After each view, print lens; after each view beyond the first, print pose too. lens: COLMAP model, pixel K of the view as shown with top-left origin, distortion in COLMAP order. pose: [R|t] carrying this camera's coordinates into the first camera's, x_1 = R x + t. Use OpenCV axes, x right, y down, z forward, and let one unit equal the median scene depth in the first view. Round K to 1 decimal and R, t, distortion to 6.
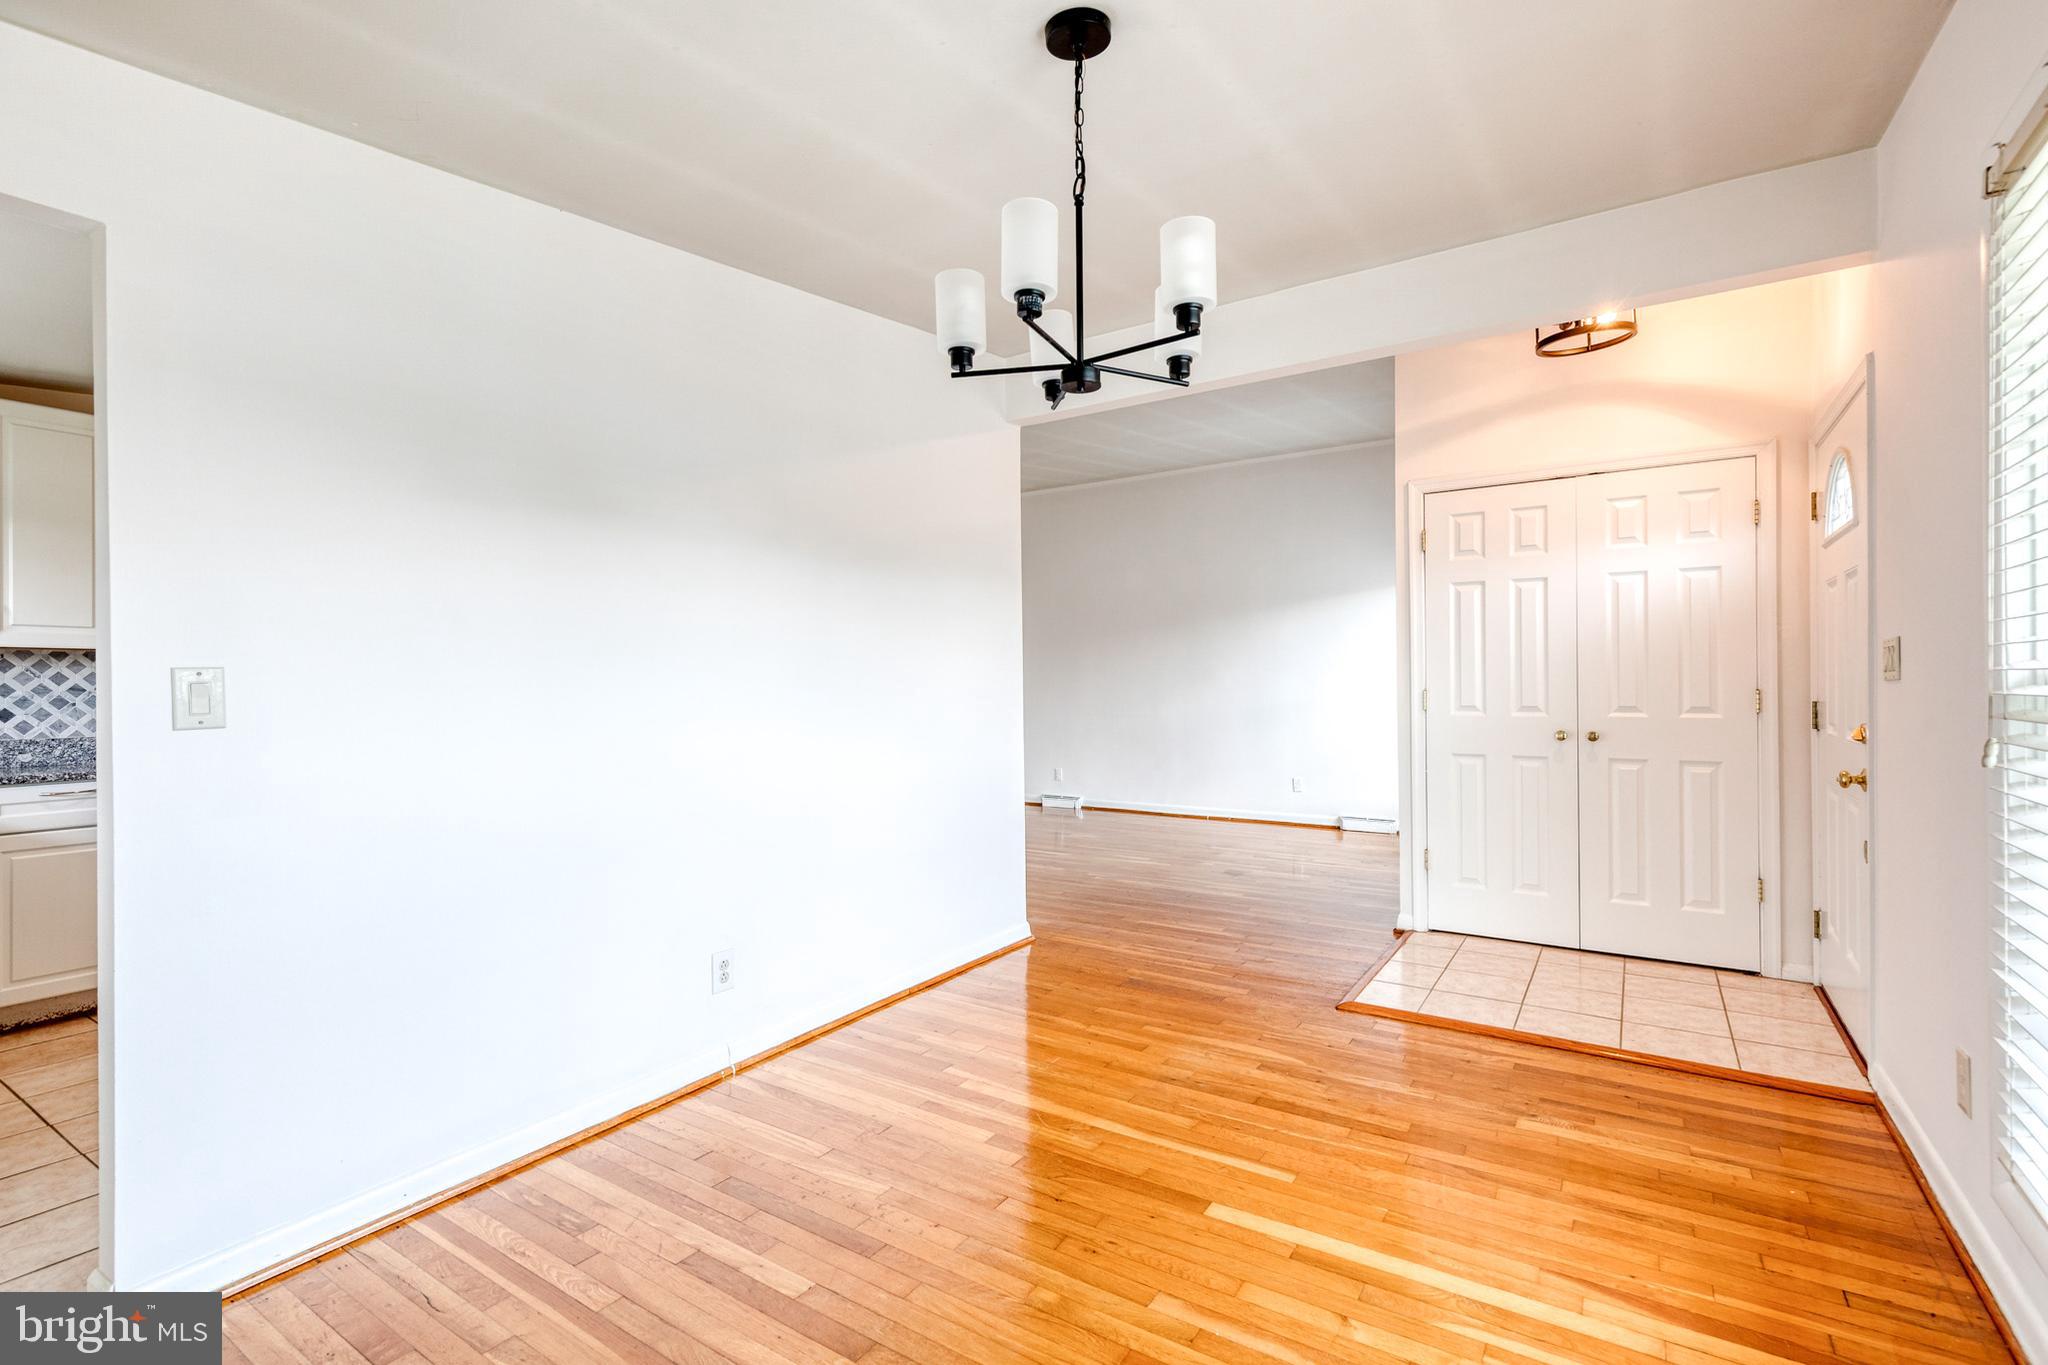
lens RADIAL K [[924.4, 0, 1038.5], [0, 924.4, 684.2], [0, 0, 1]] dist [0.016237, -0.000517]
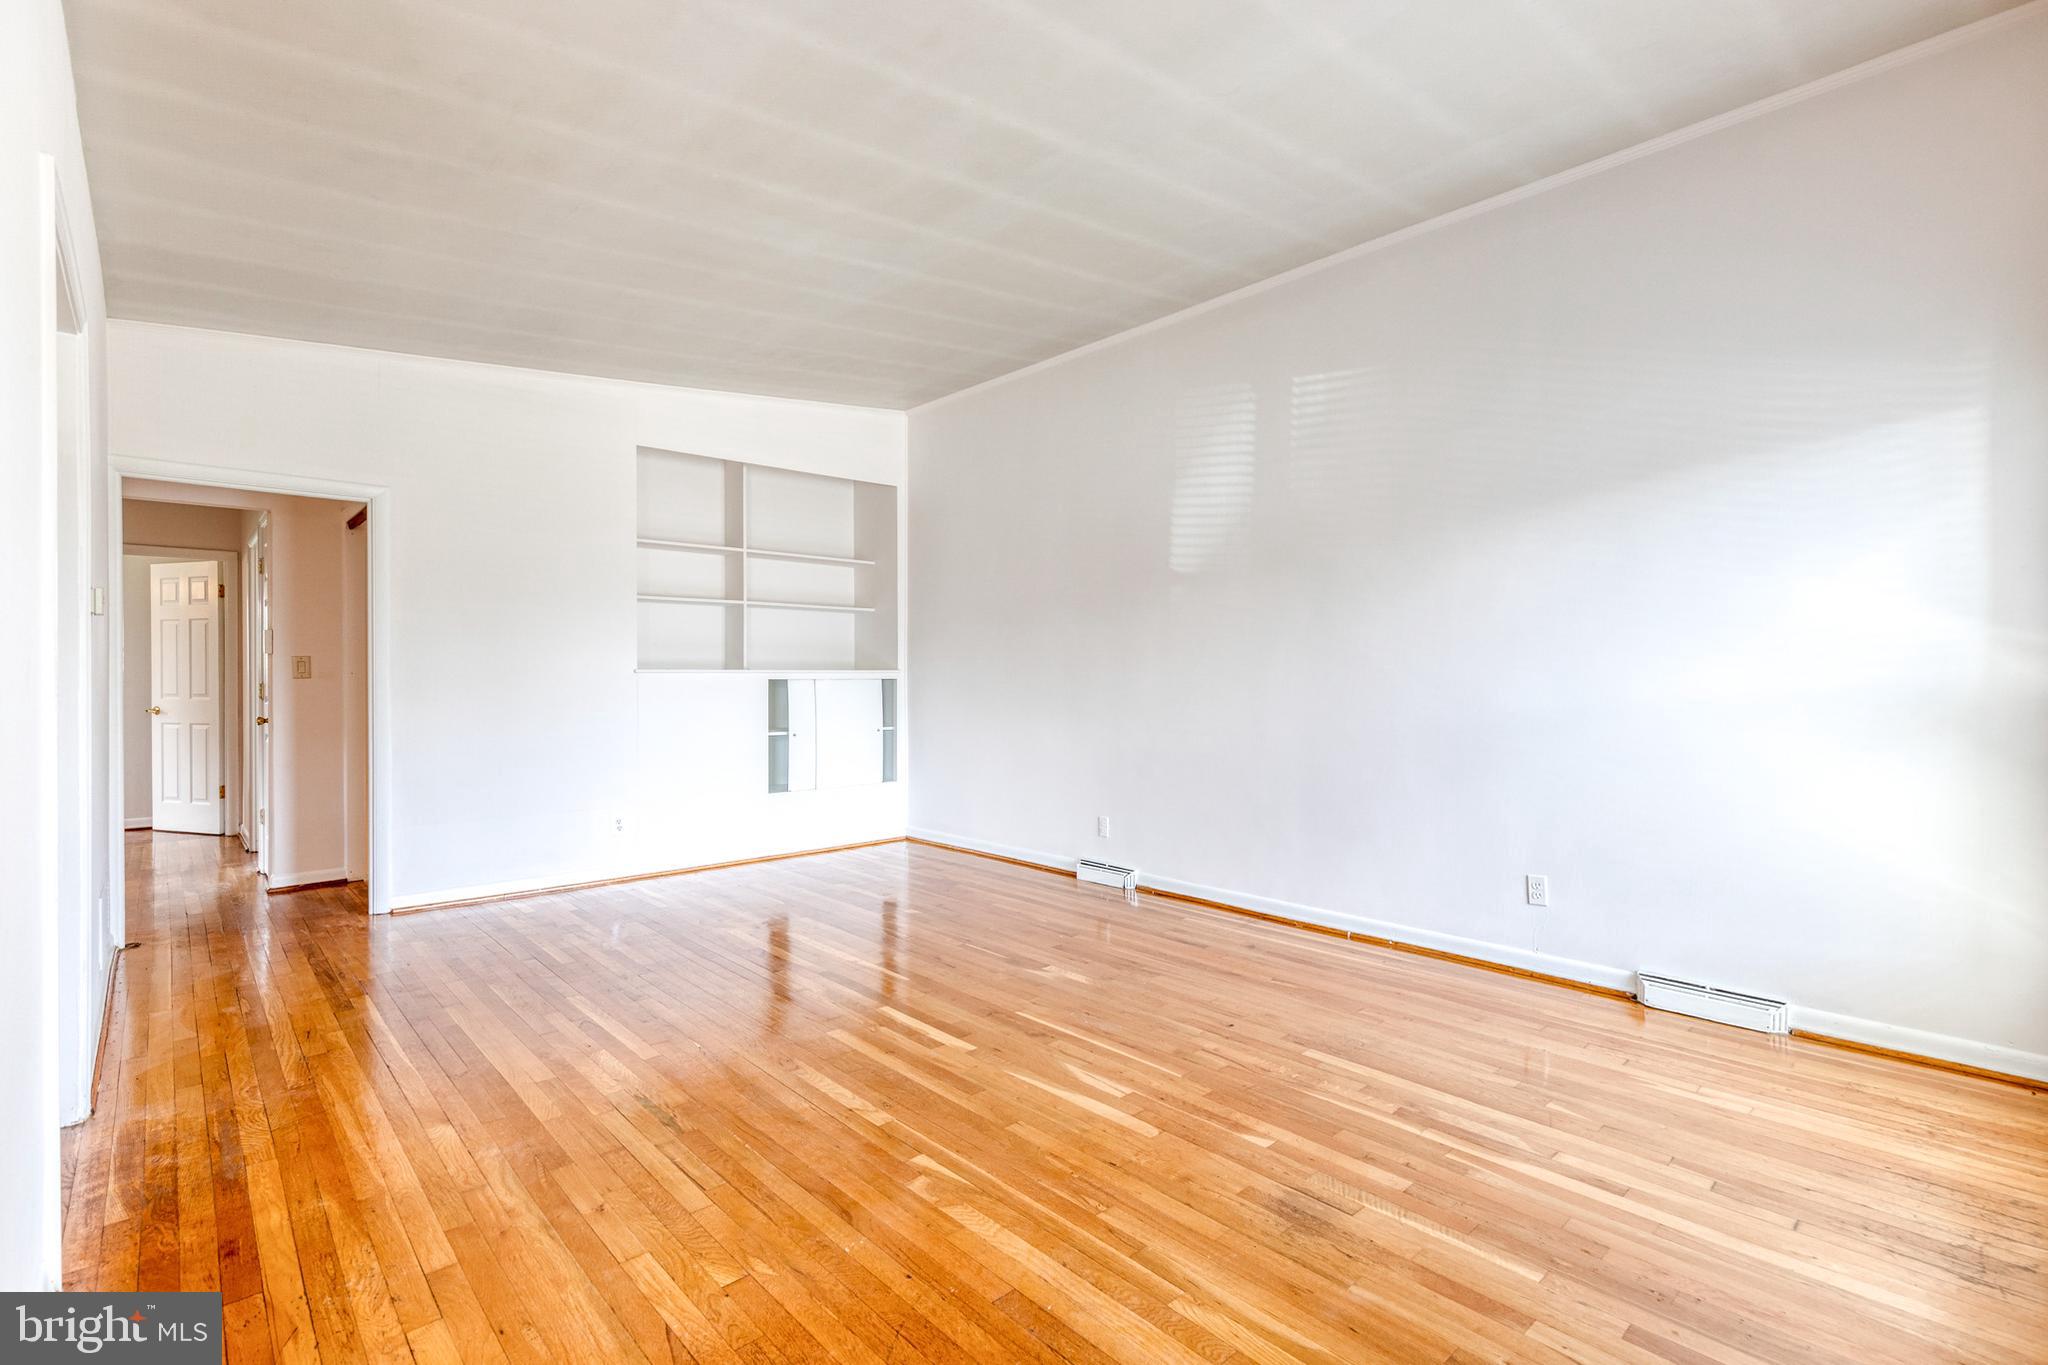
lens RADIAL K [[932.4, 0, 1053.5], [0, 932.4, 680.3], [0, 0, 1]] dist [0.008995, -0.000277]
pose [[0.972787, 0.006783, -0.231600, 0.369697], [-0.006481, 0.999977, 0.002065, 0.008412], [0.231609, -0.000508, 0.972809, 1.184900]]
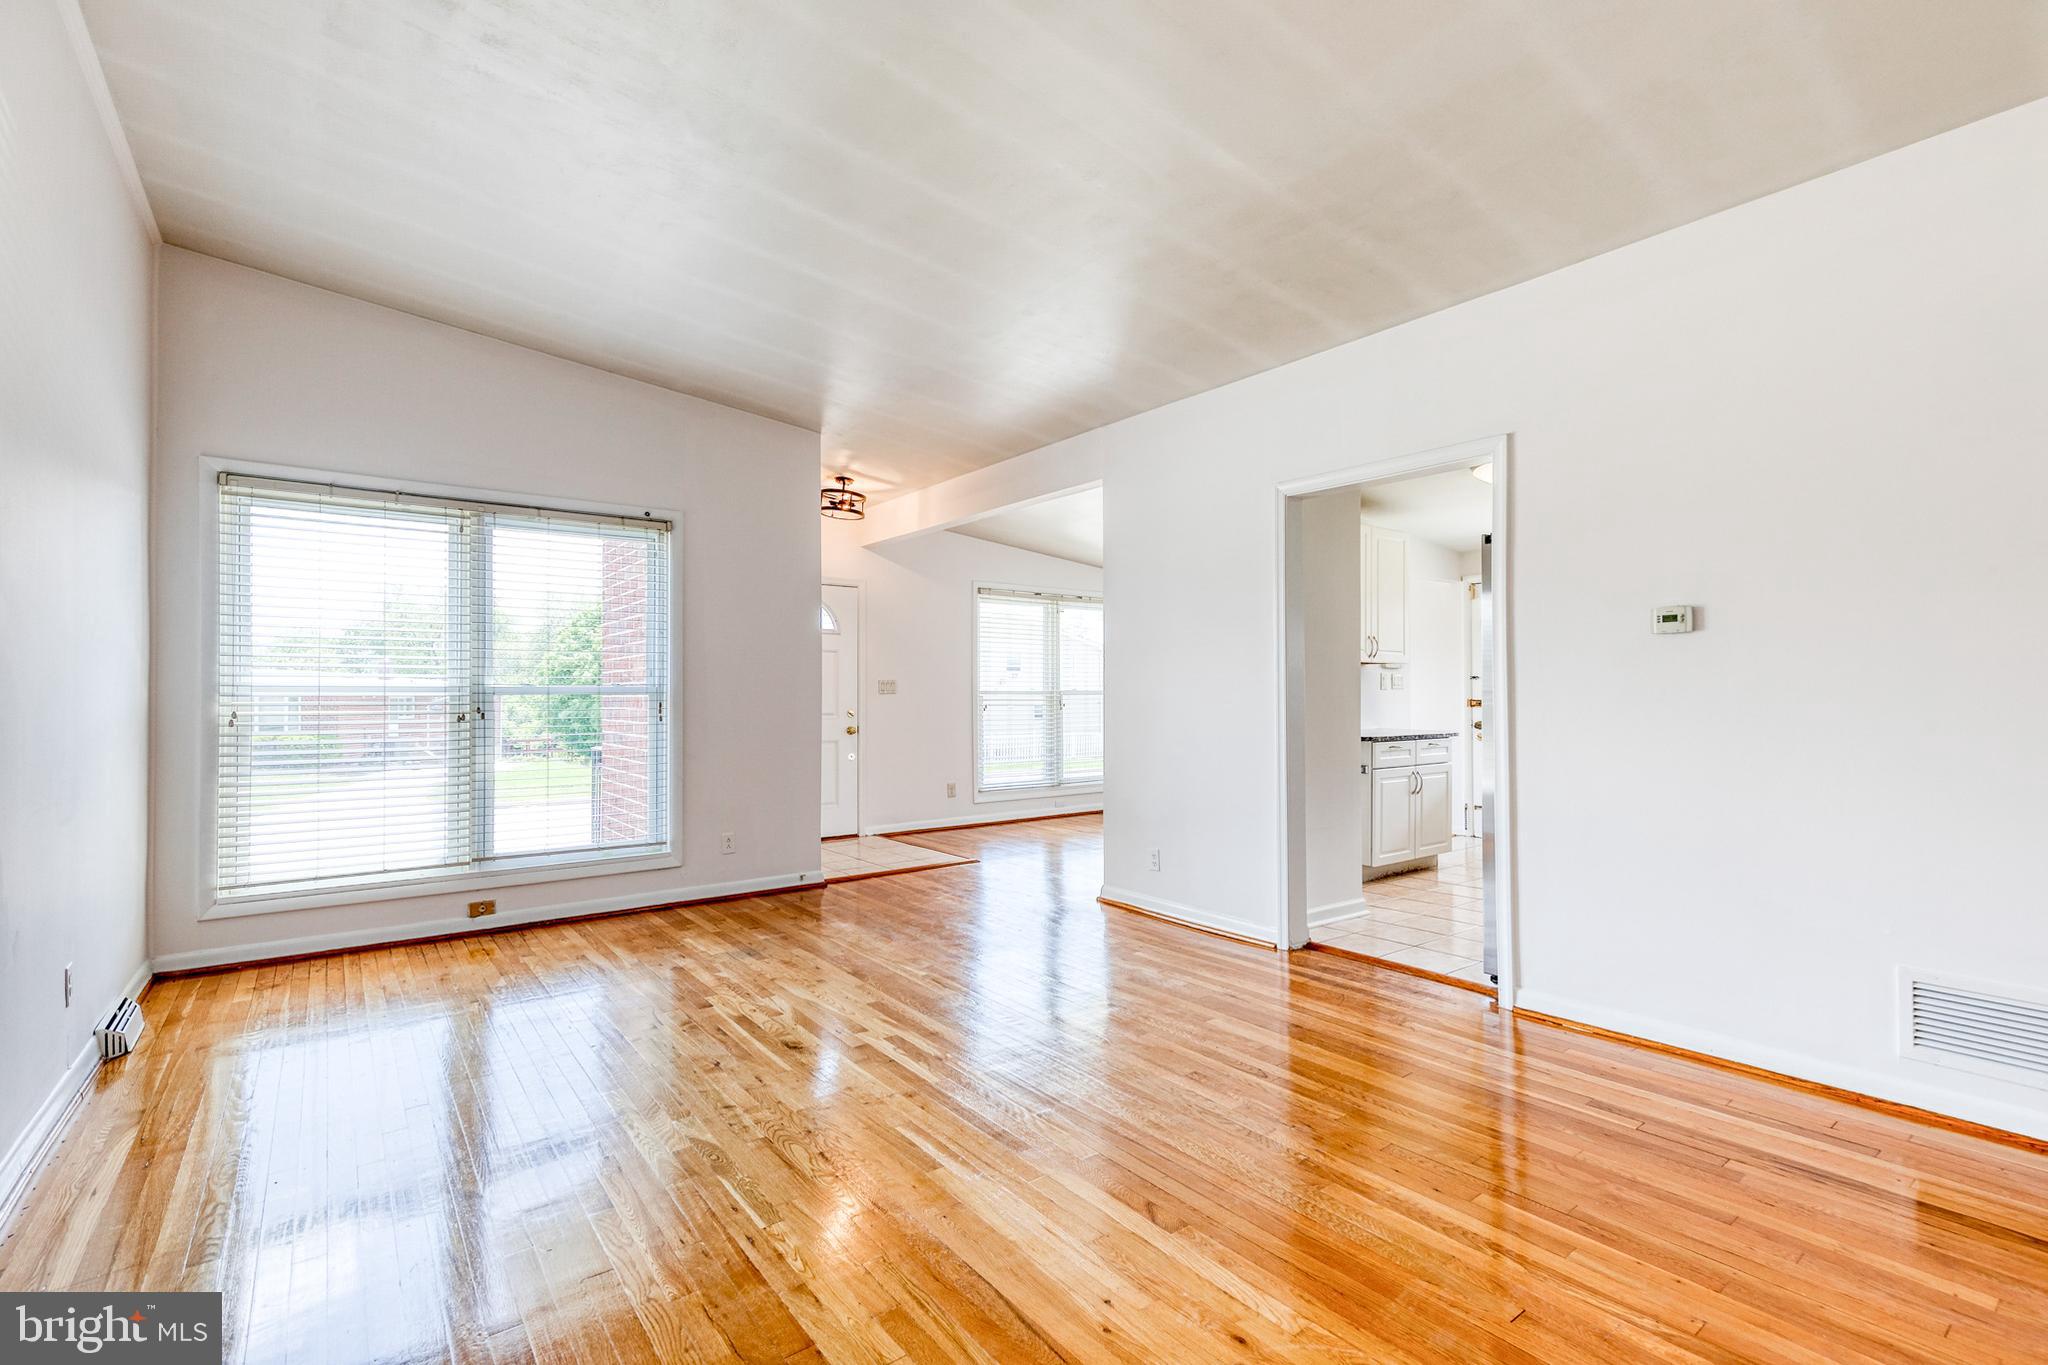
lens RADIAL K [[924.4, 0, 1038.5], [0, 924.4, 684.2], [0, 0, 1]] dist [0.016237, -0.000517]
pose [[-0.944813, 0.017173, 0.327161, -0.453216], [0.013542, 0.999819, -0.013374, 0.010497], [-0.327332, -0.008206, -0.944874, 2.987495]]
